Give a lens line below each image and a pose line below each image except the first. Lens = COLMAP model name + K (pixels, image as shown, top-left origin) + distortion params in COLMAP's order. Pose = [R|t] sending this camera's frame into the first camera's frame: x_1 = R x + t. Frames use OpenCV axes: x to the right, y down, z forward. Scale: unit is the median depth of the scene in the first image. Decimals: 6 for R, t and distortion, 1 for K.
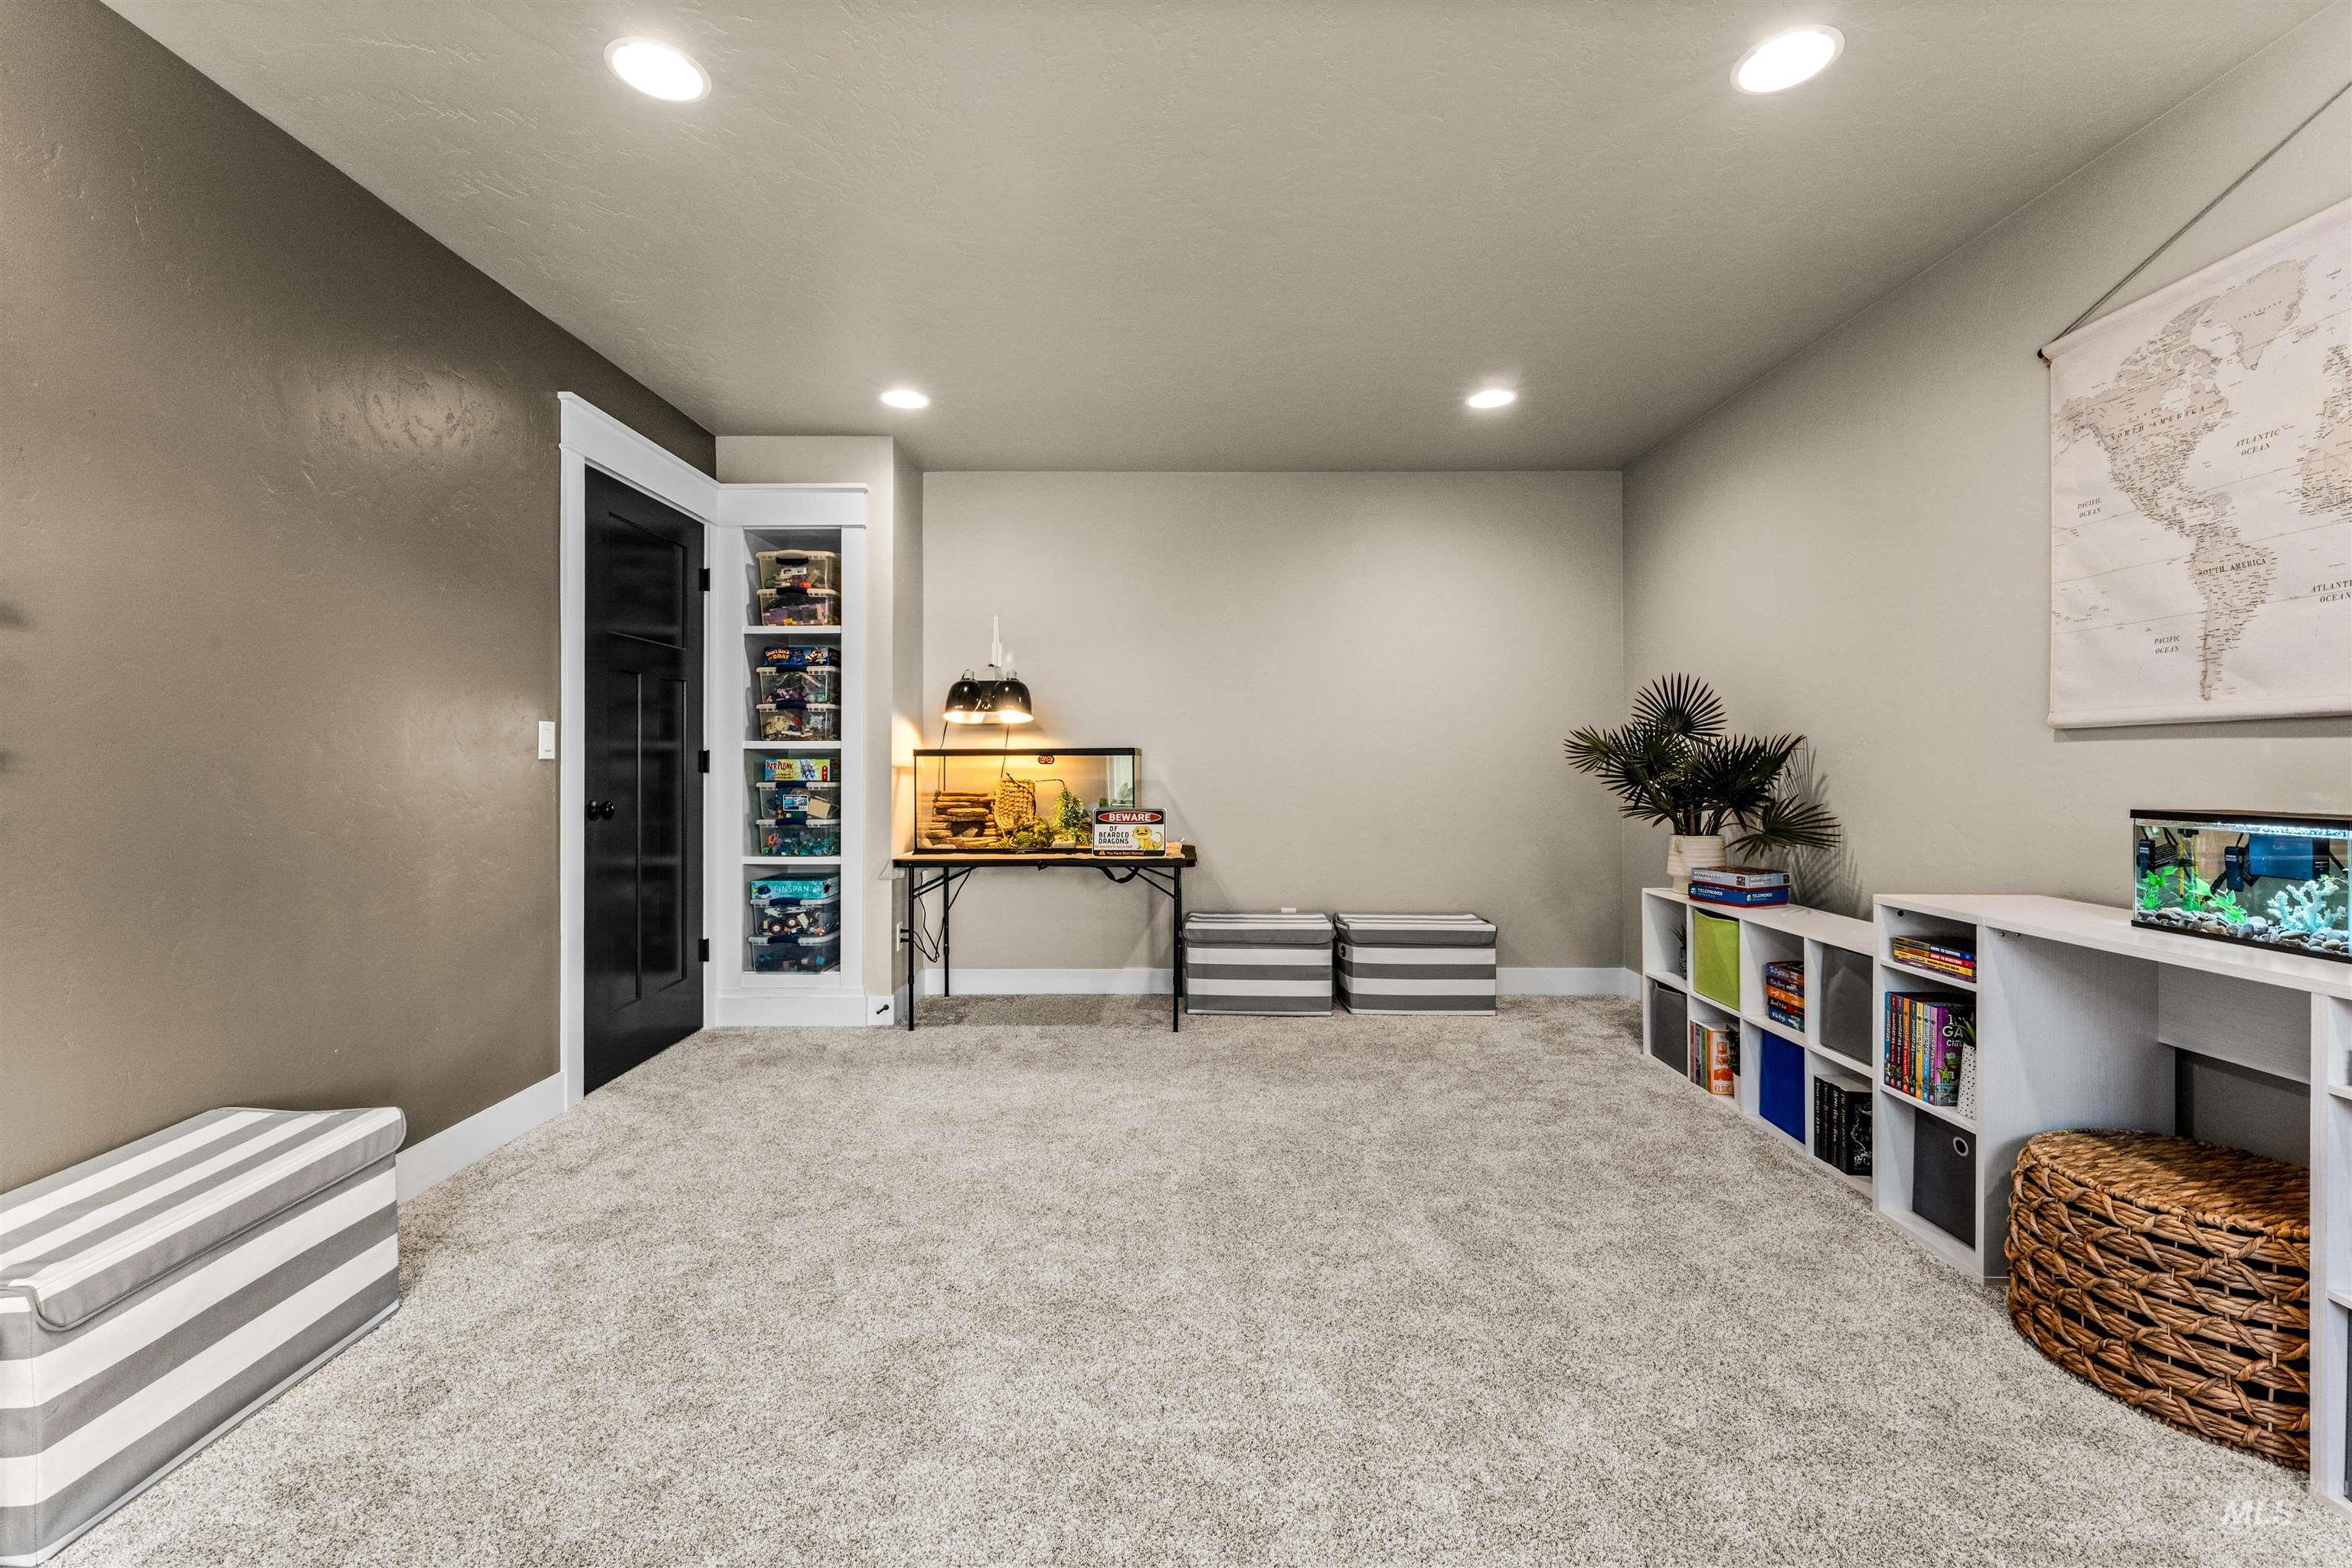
lens RADIAL K [[953.9, 0, 1169.3], [0, 953.9, 758.7], [0, 0, 1]] dist [-0.000111, -0.000150]
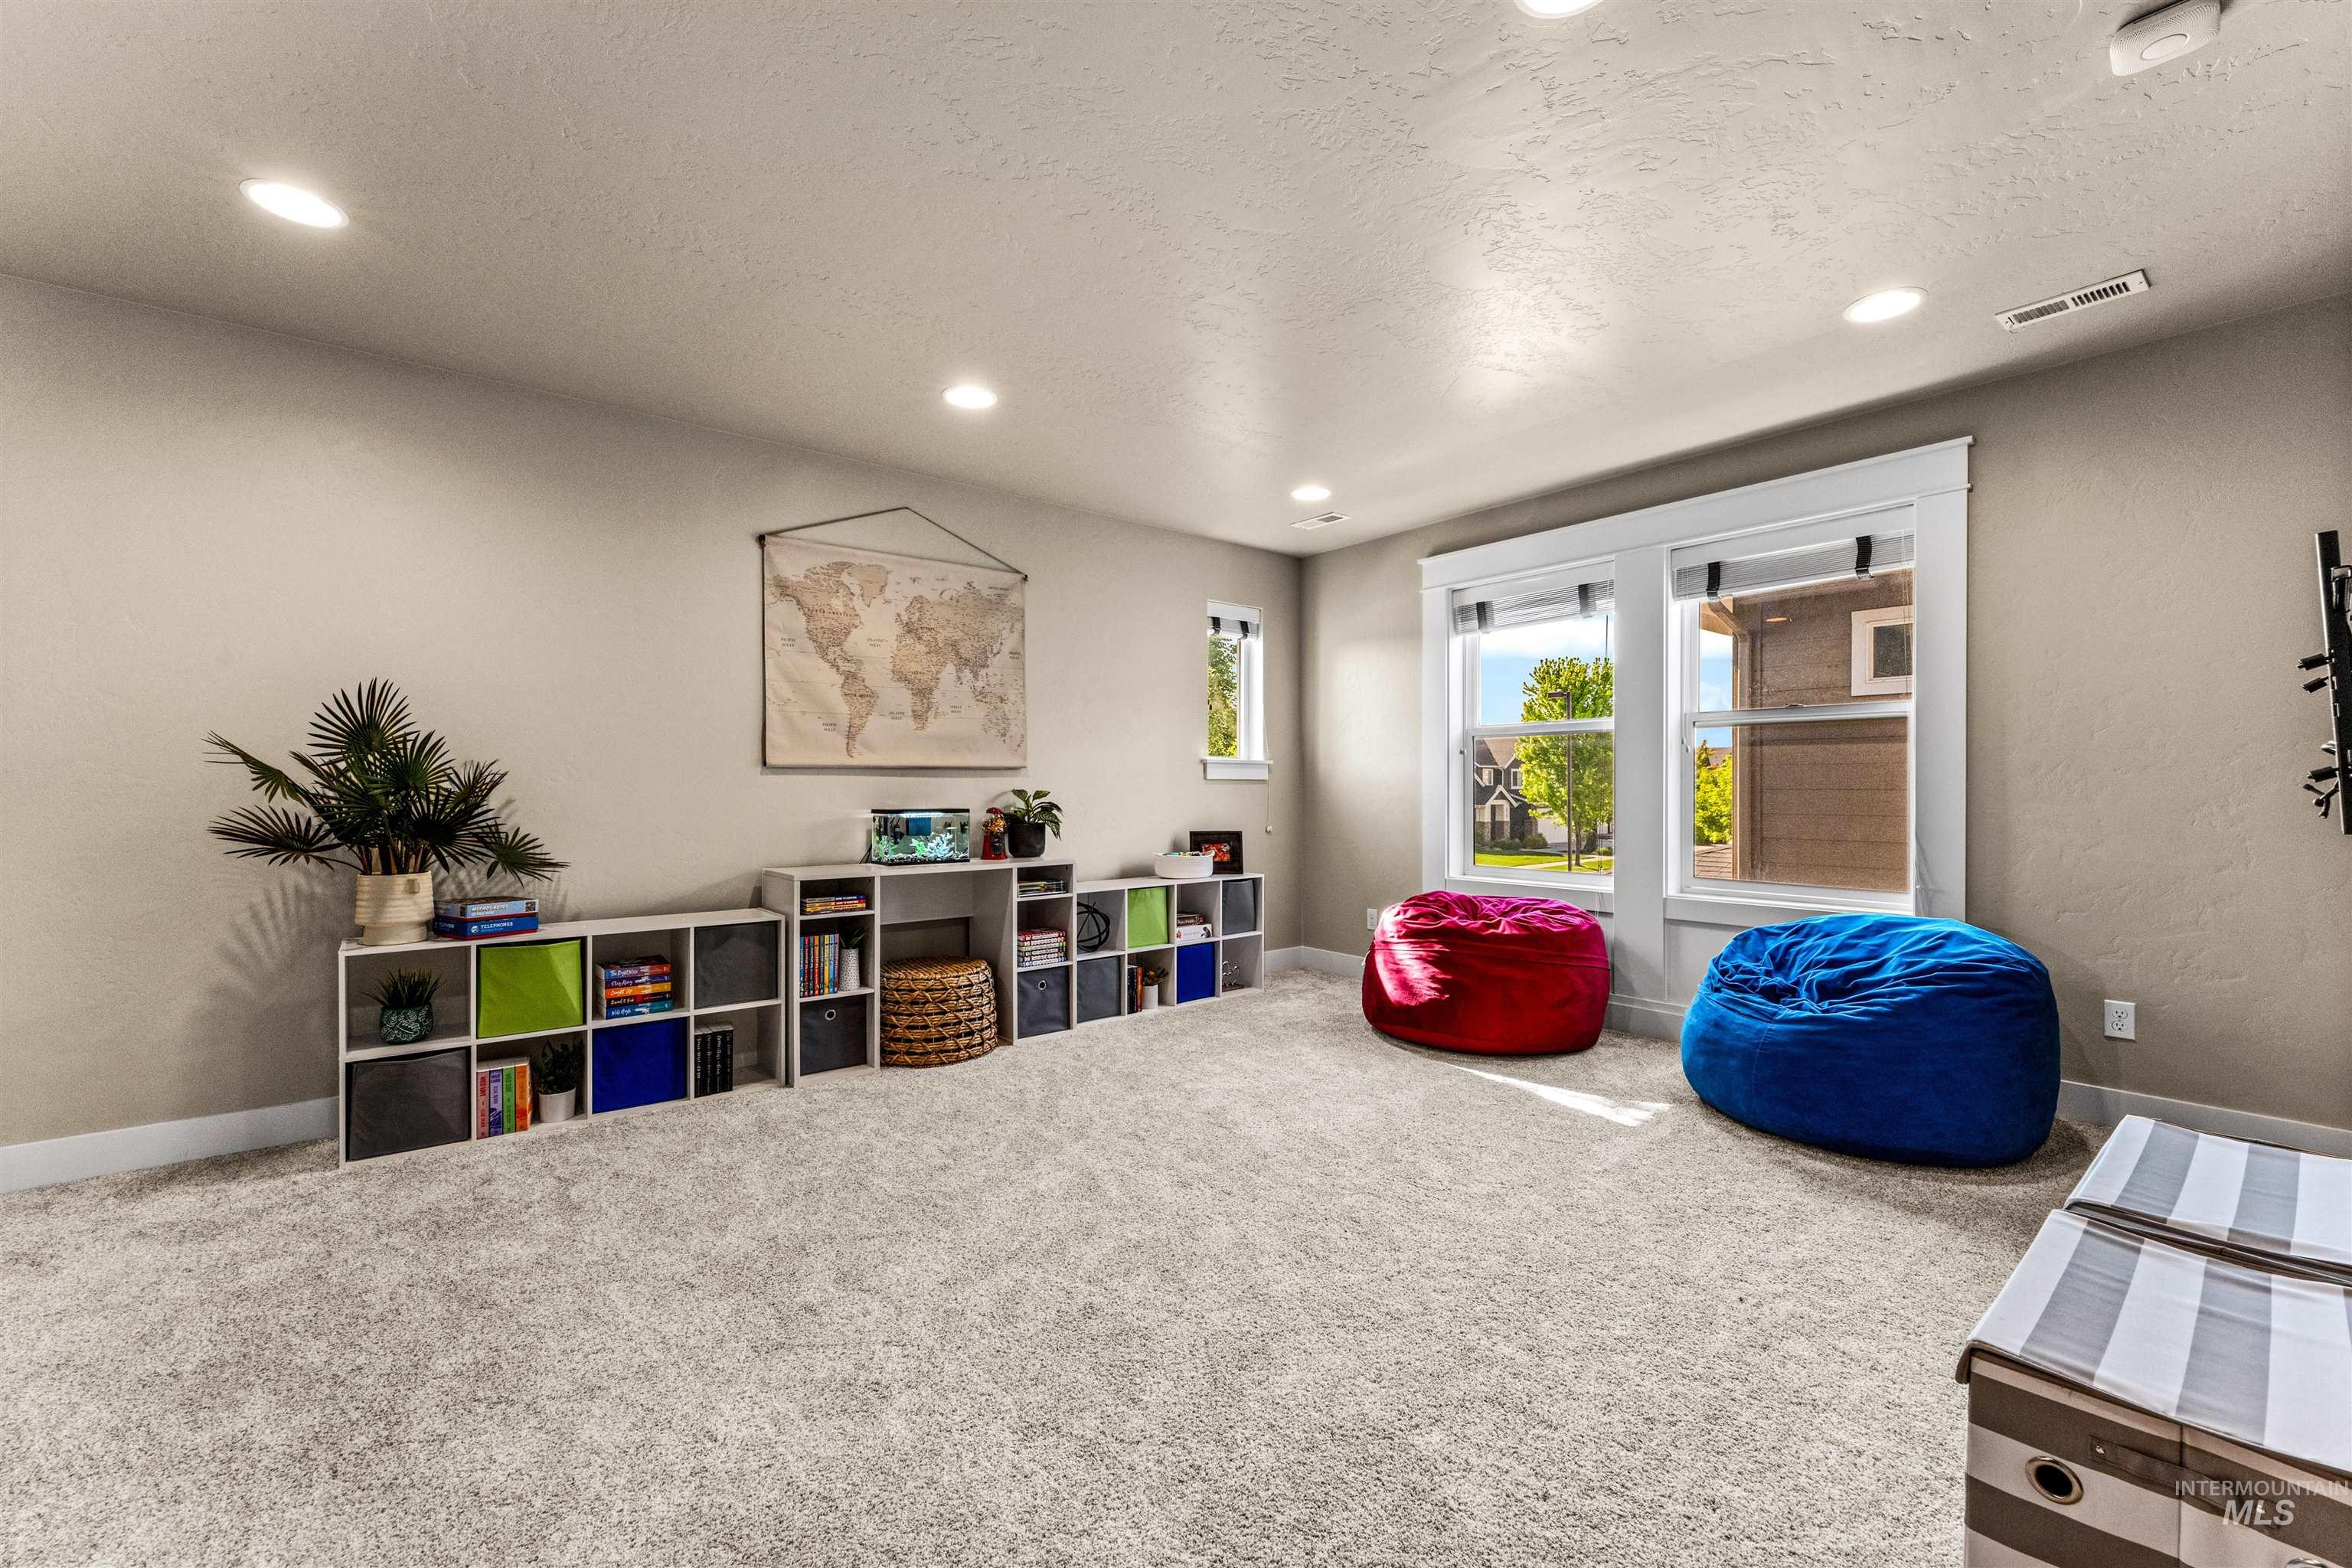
lens RADIAL K [[953.9, 0, 1169.3], [0, 953.9, 758.7], [0, 0, 1]] dist [-0.000111, -0.000150]
pose [[-0.626259, 0.018629, 0.779393, -0.900074], [-0.005750, 0.999577, -0.028512, -0.002292], [-0.779594, -0.022337, -0.625887, 1.654762]]
